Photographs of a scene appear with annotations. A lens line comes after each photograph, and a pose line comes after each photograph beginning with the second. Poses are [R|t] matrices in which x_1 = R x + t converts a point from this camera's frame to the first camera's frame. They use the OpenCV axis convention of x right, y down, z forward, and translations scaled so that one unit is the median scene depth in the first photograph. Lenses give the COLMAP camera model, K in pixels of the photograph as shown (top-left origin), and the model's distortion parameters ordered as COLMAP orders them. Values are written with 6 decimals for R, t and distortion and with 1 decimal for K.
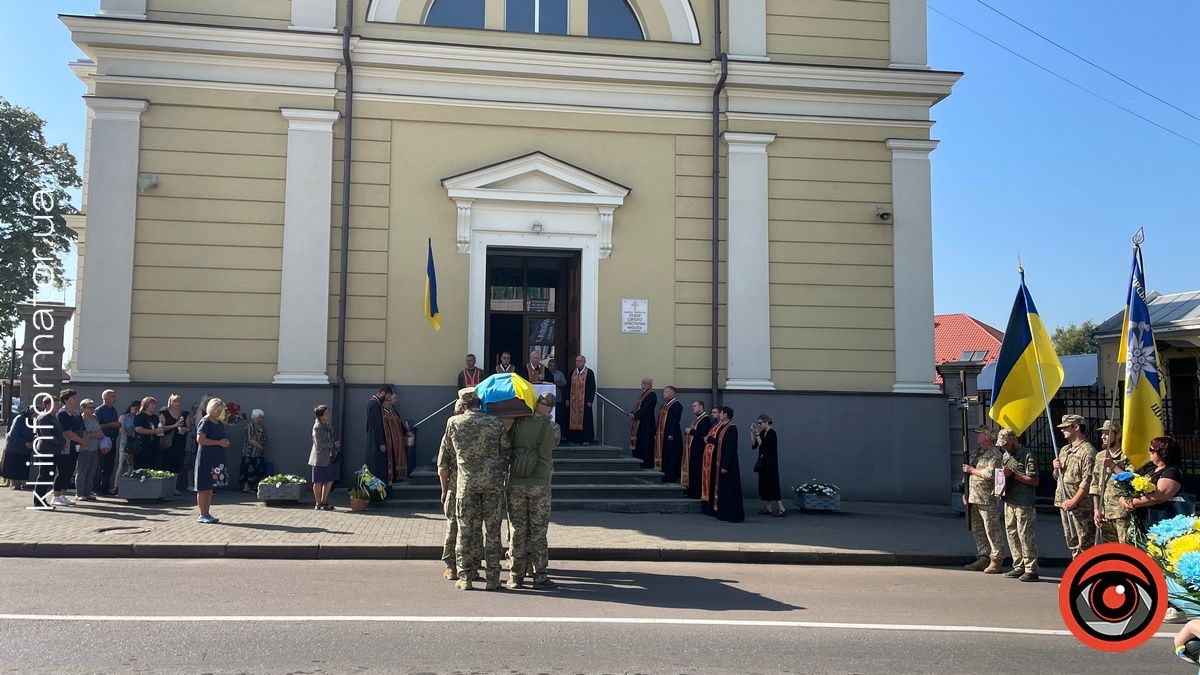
lens RADIAL K [[886.9, 0, 600.0], [0, 886.9, 337.5], [0, 0, 1]] dist [0.088151, -0.121627]
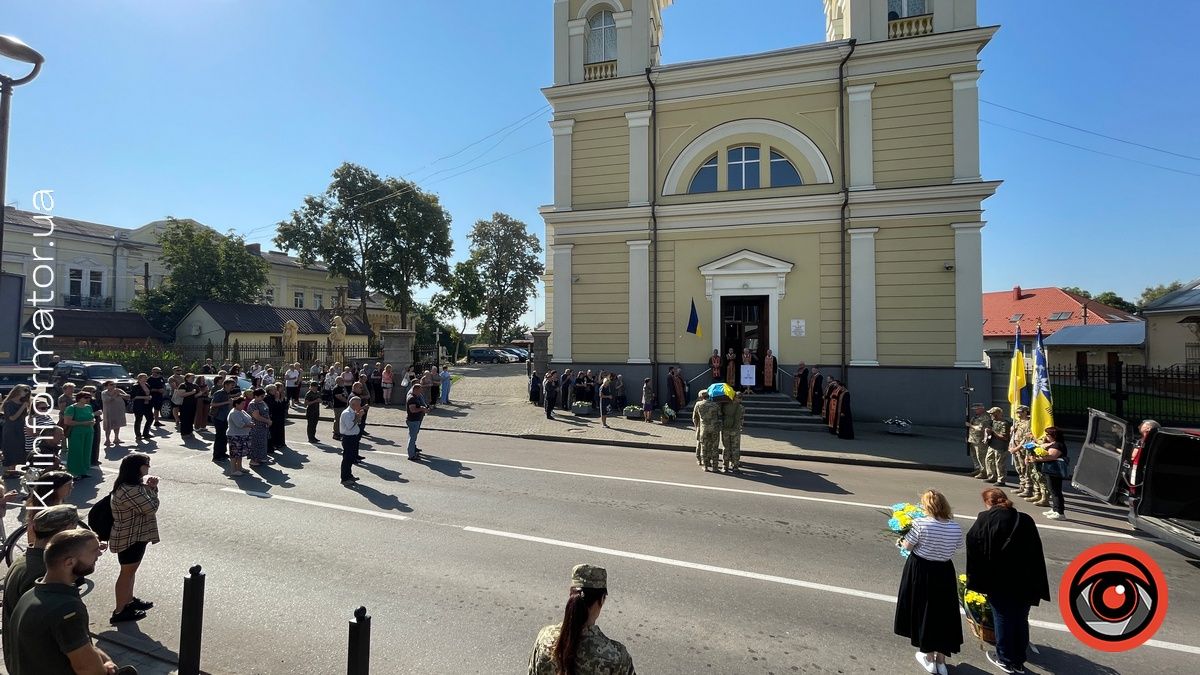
lens RADIAL K [[494.8, 0, 600.0], [0, 494.8, 337.5], [0, 0, 1]] dist [-0.015565, 0.000074]
pose [[0.920123, -0.010652, -0.391484, 0.065407], [0.042082, 0.996531, 0.071792, -0.103370], [0.389362, -0.082532, 0.917380, -0.178647]]
